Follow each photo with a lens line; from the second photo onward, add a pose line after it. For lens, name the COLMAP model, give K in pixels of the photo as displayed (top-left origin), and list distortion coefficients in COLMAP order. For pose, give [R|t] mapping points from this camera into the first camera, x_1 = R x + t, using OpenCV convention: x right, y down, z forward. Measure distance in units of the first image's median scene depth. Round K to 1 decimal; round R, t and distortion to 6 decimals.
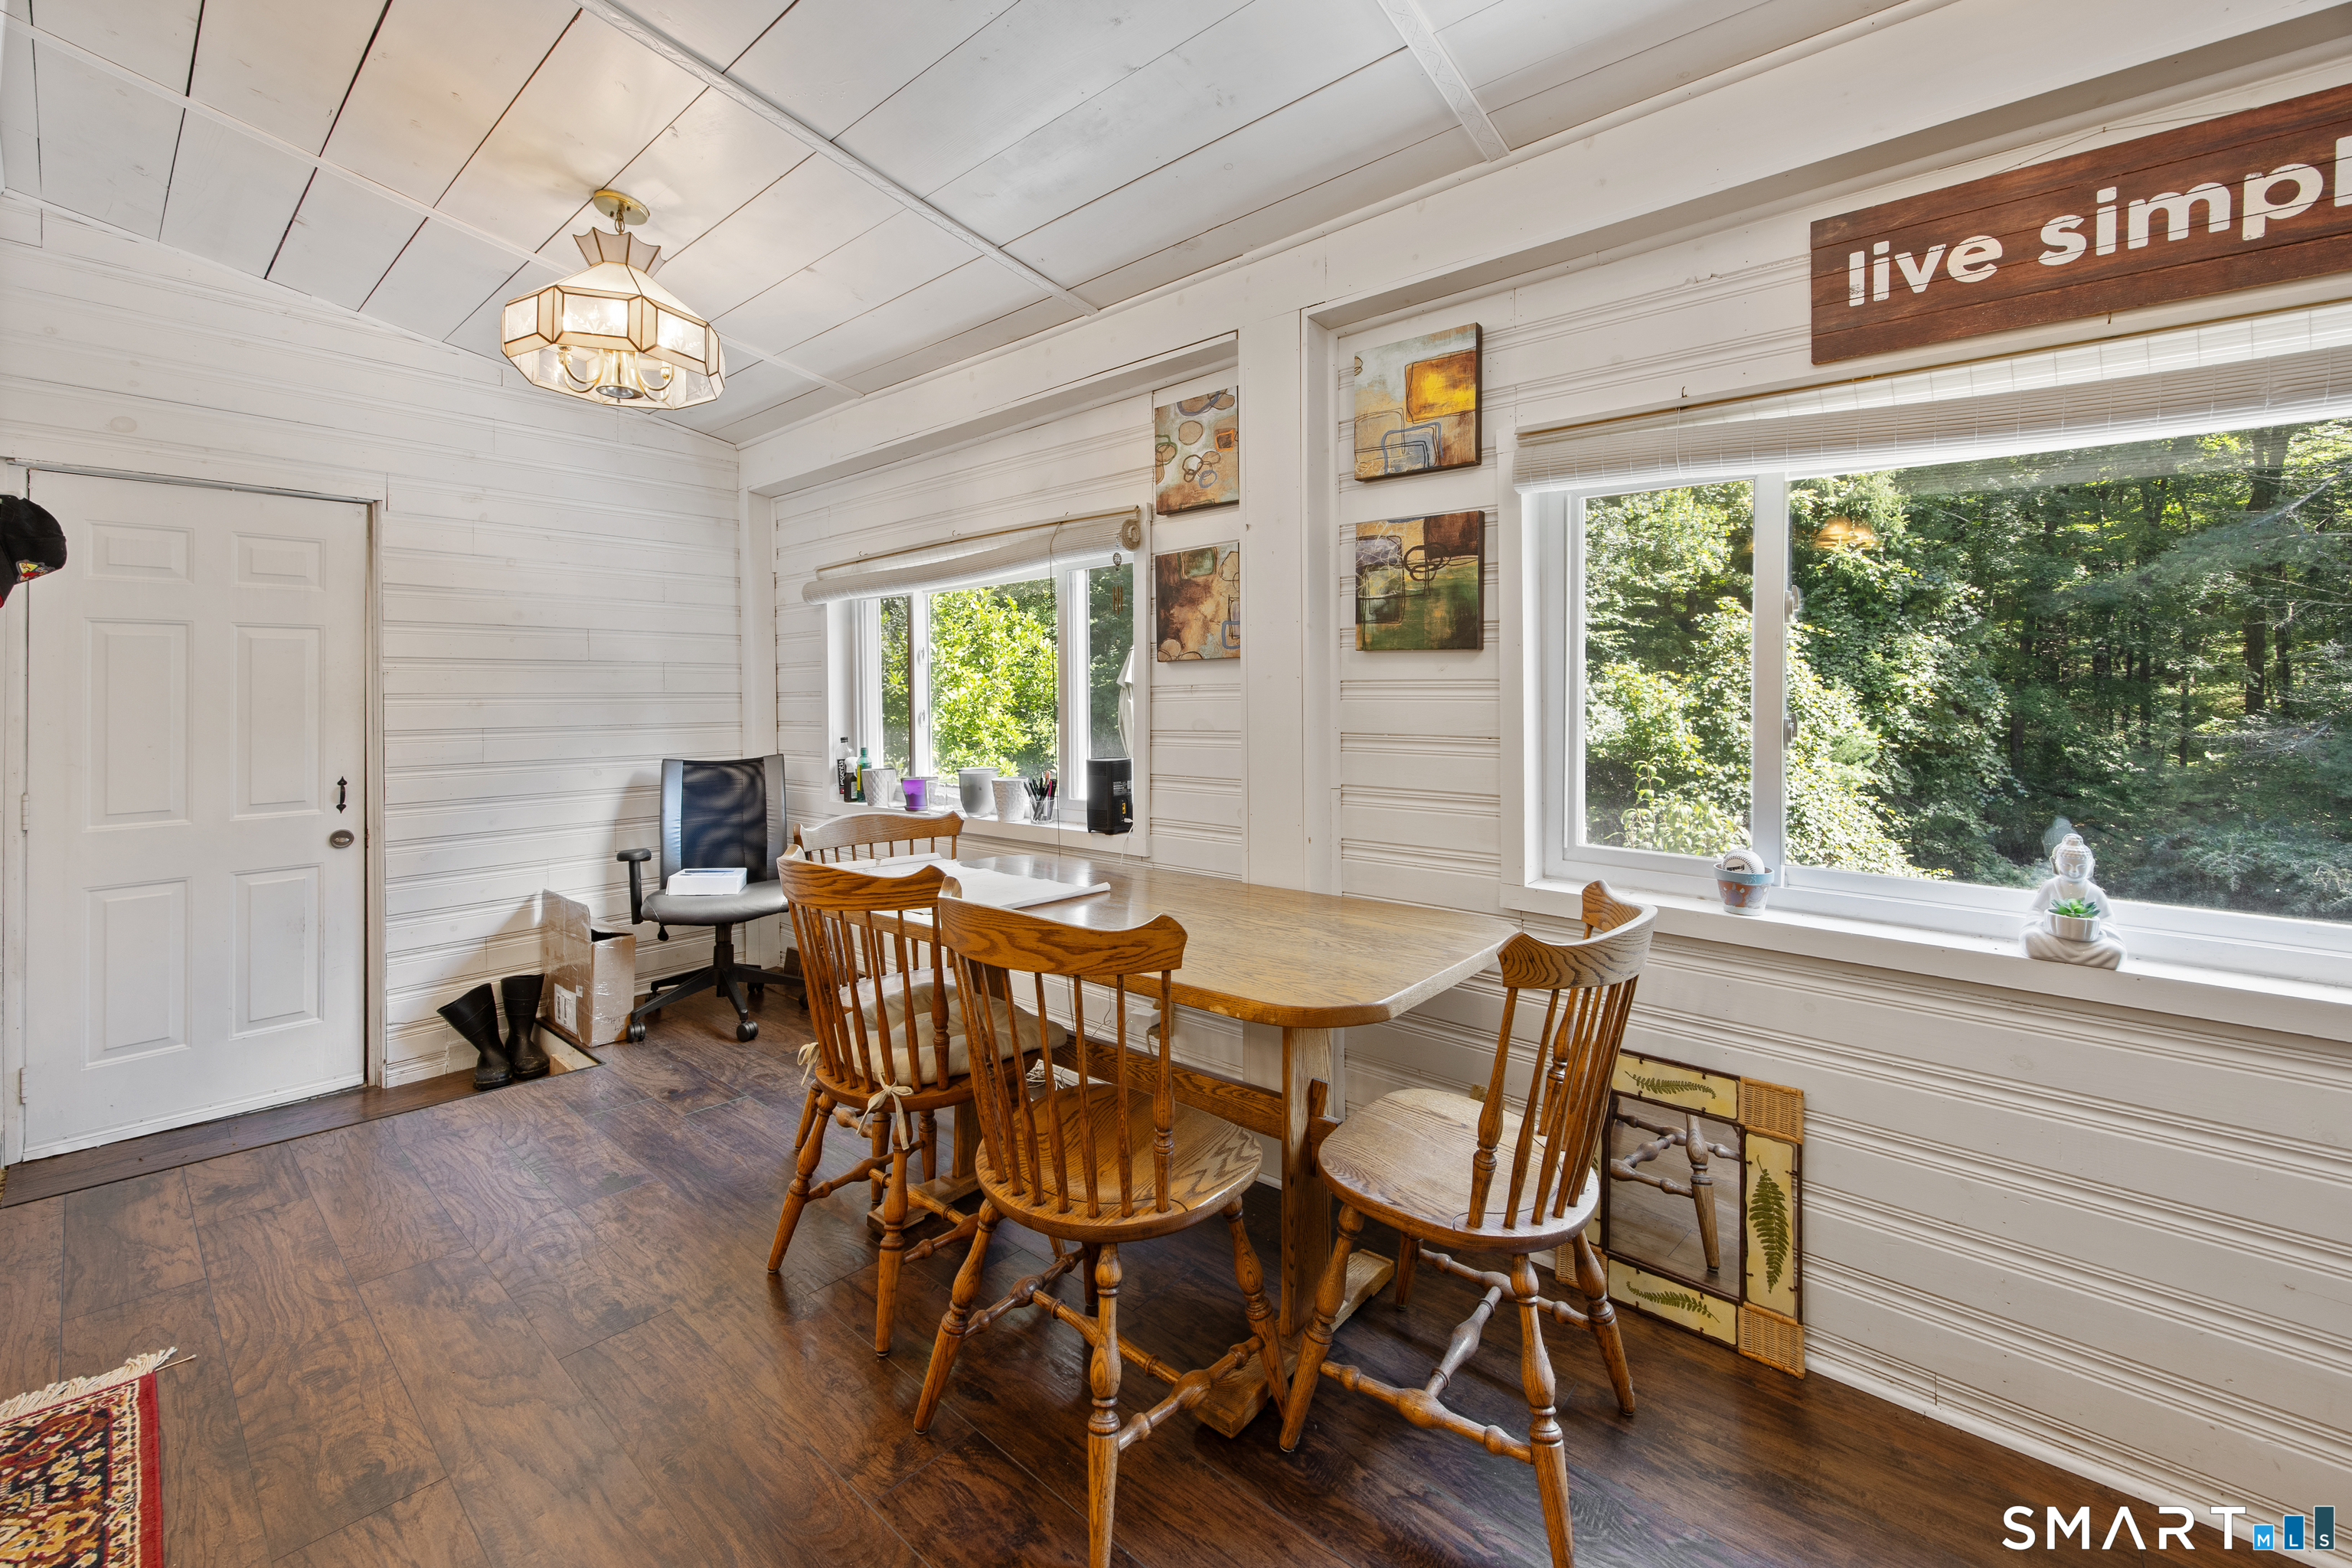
lens RADIAL K [[936.4, 0, 1179.4], [0, 936.4, 688.9], [0, 0, 1]] dist [0.001357, -0.000231]
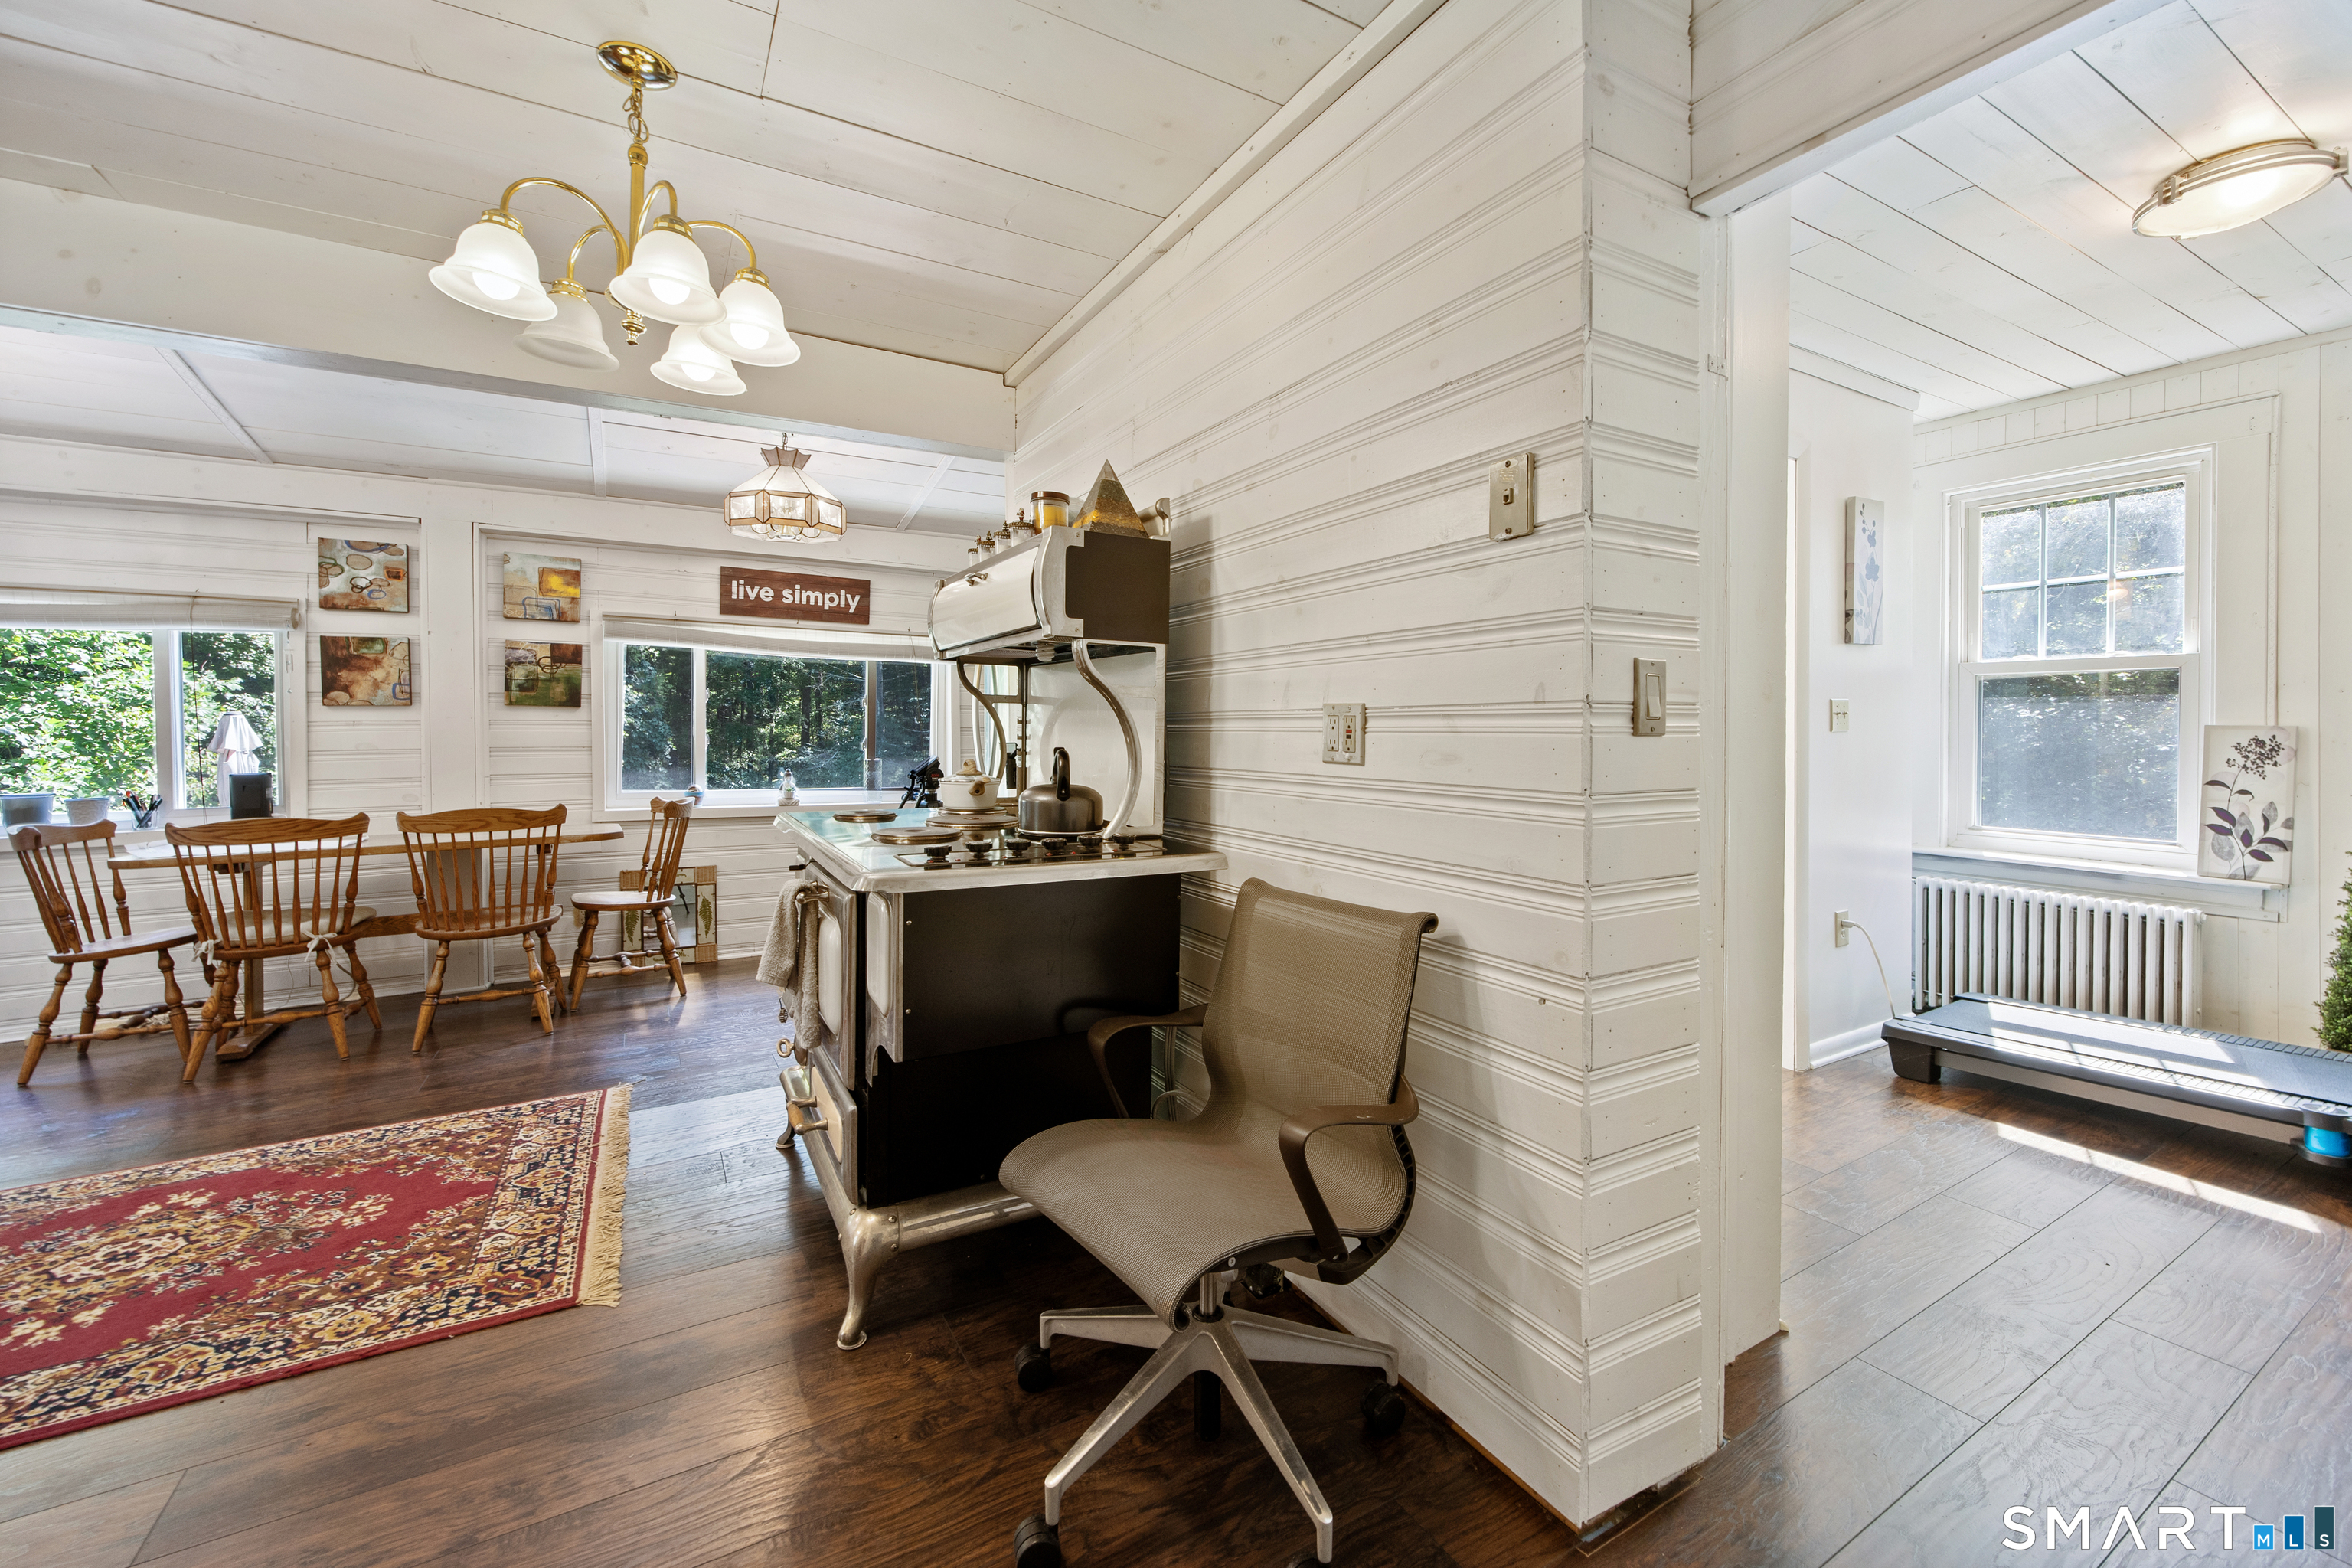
lens RADIAL K [[938.5, 0, 1174.9], [0, 938.5, 728.7], [0, 0, 1]] dist [0.002129, -0.000371]
pose [[0.333793, 0.004401, 0.942636, -1.130463], [-0.004442, 0.999985, -0.003096, 0.007894], [-0.942636, -0.003154, 0.333807, -0.921191]]
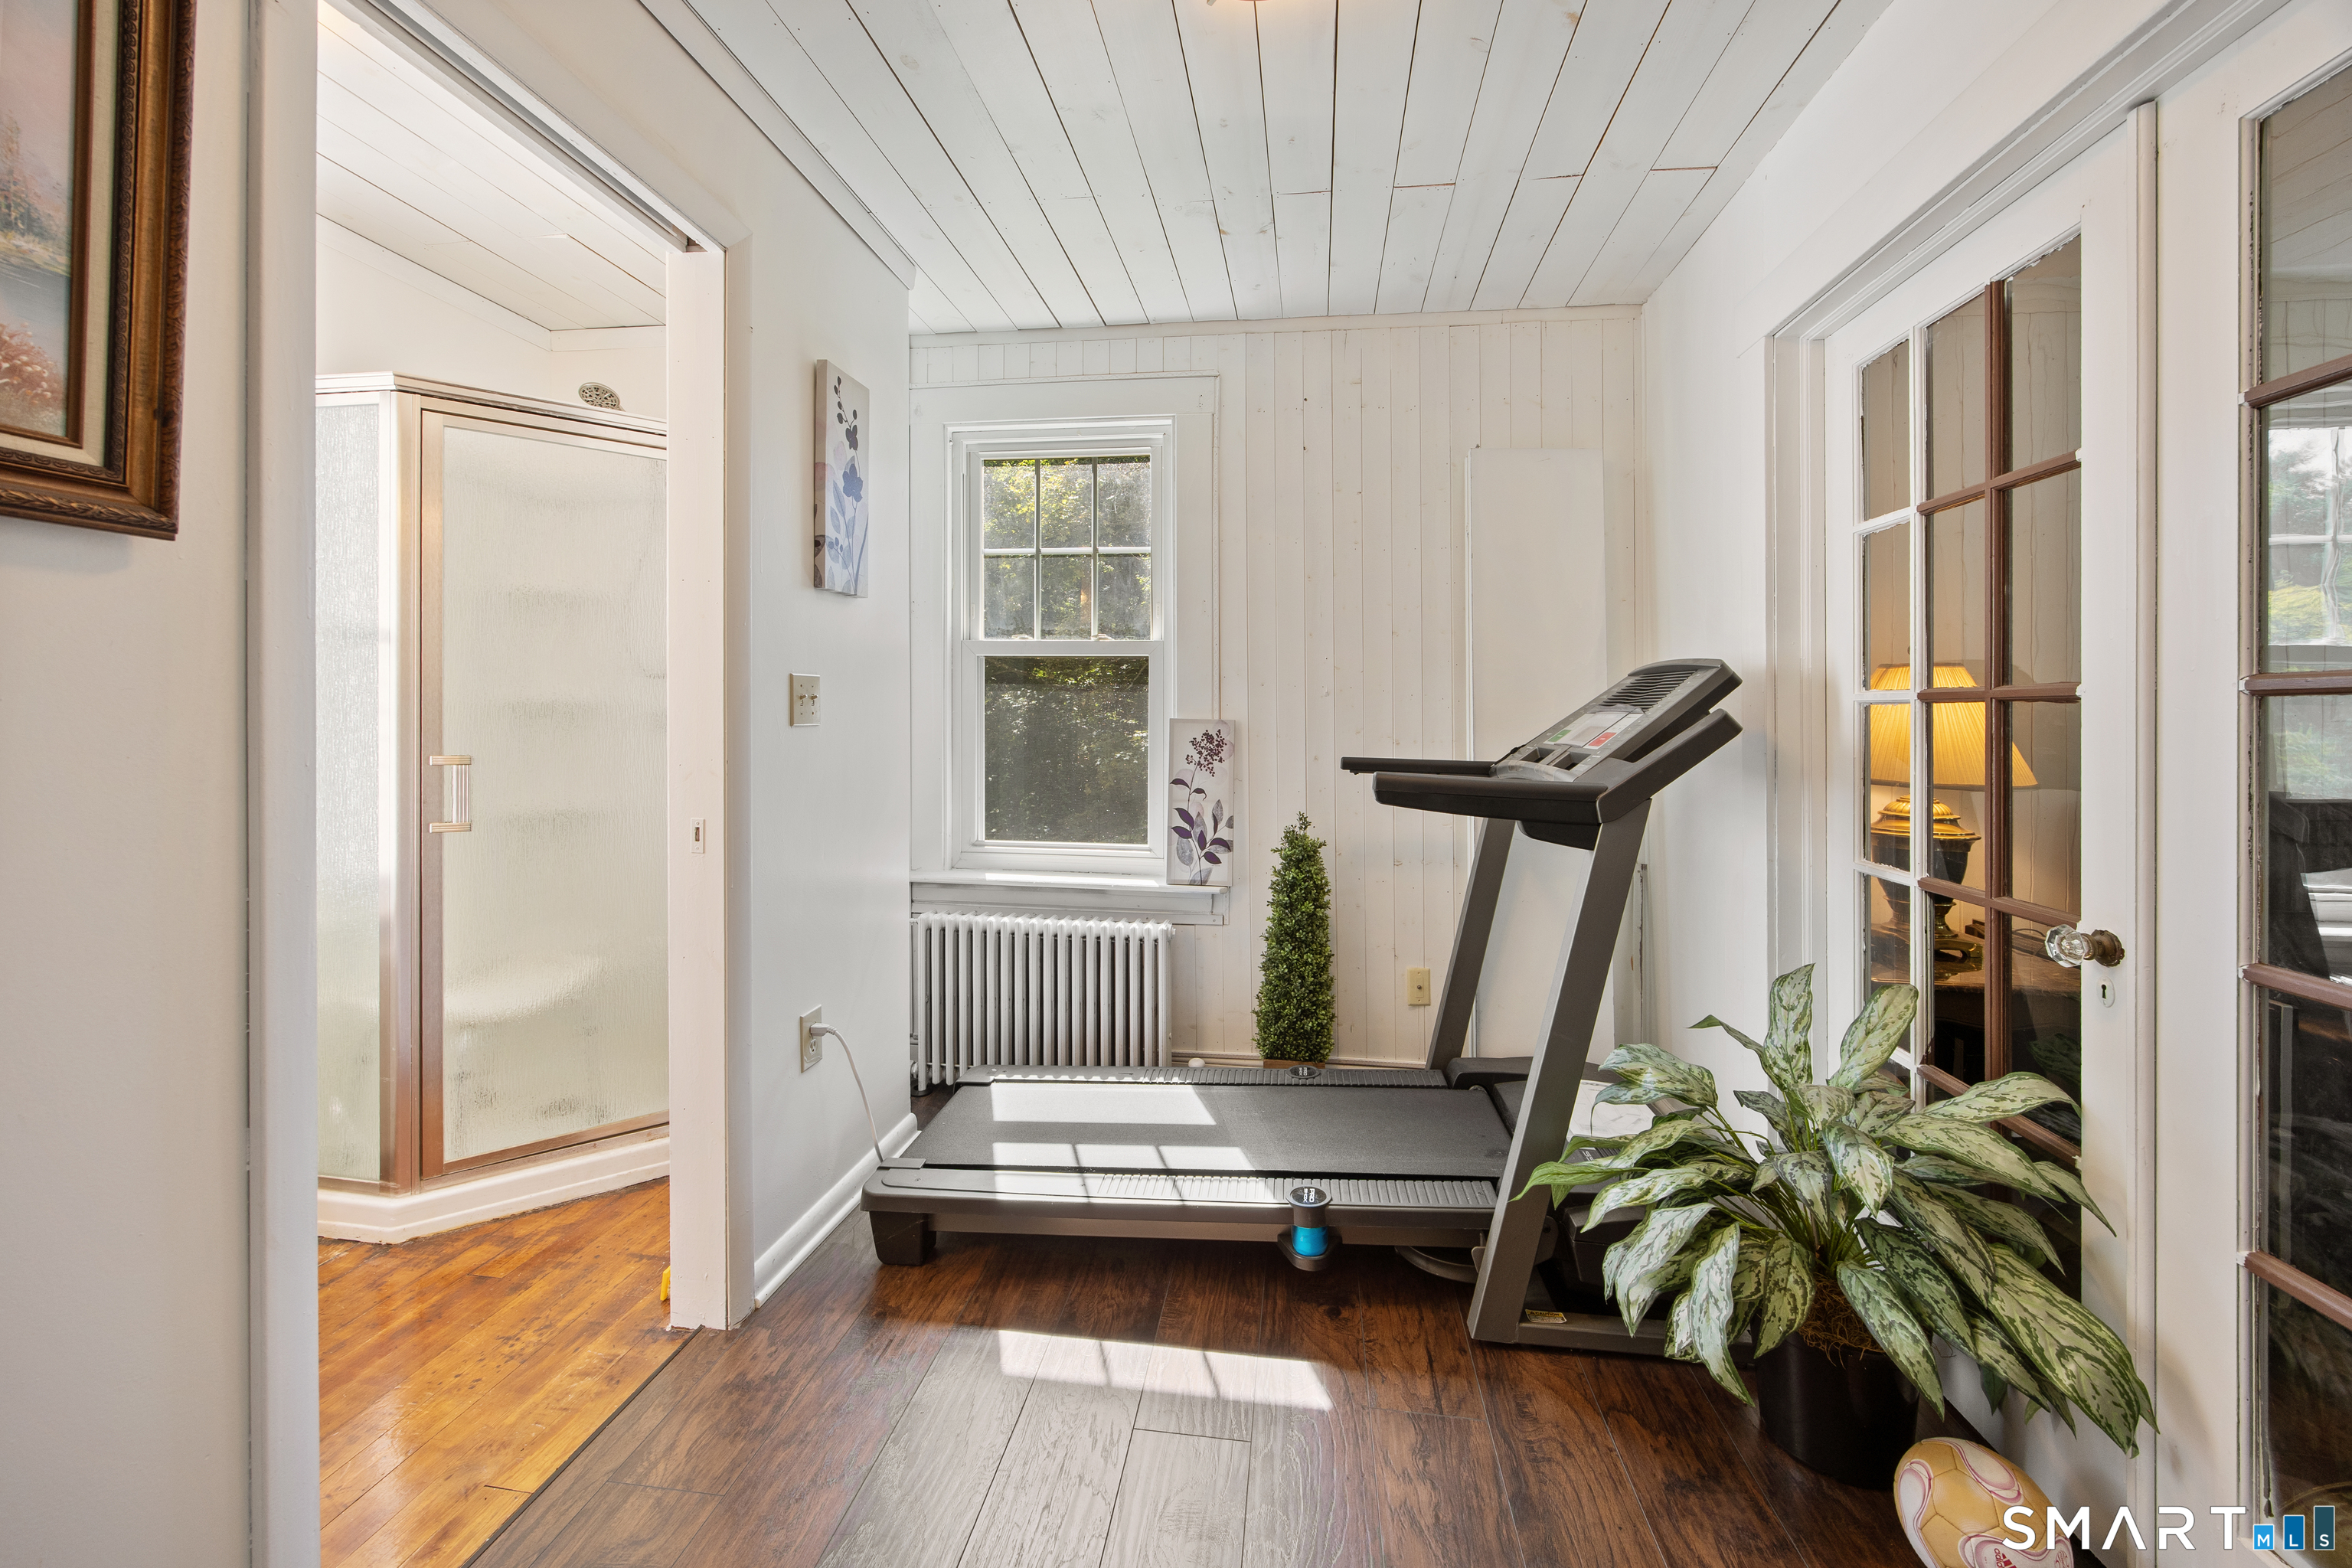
lens RADIAL K [[932.8, 0, 1176.0], [0, 932.8, 784.0], [0, 0, 1]] dist [-0.002722, -0.000140]
pose [[-0.534413, -0.055903, 0.843373, -0.403857], [-0.006571, 0.998055, 0.061992, 0.001297], [-0.845198, 0.027588, -0.533741, -1.213958]]
